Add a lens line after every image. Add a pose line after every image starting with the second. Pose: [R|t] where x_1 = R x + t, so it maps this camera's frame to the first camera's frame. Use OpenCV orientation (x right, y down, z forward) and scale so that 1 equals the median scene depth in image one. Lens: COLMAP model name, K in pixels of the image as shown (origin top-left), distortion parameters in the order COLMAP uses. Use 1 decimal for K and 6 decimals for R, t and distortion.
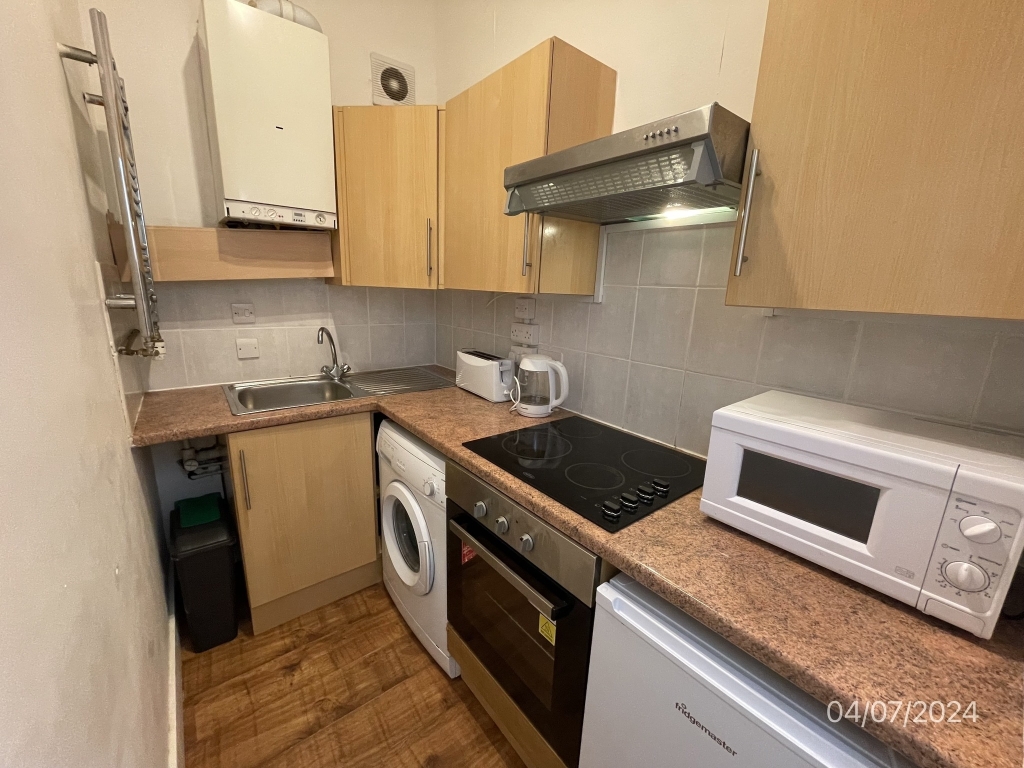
lens RADIAL K [[412.9, 0, 514.1], [0, 412.9, 383.6], [0, 0, 1]] dist [-0.000125, 0.000050]
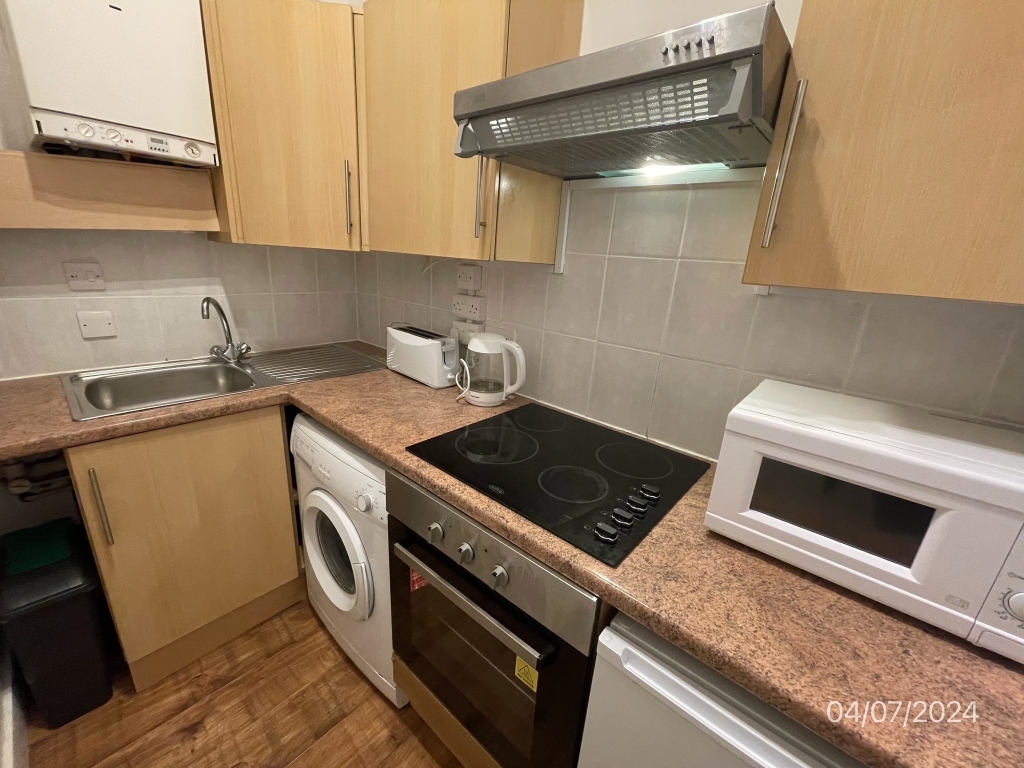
lens RADIAL K [[412.9, 0, 514.1], [0, 412.9, 383.6], [0, 0, 1]] dist [-0.000125, 0.000050]
pose [[0.983199, -0.026848, 0.180551, -0.052519], [0.012639, 0.996763, 0.079393, -0.036518], [-0.182099, -0.075777, 0.980356, 0.155501]]
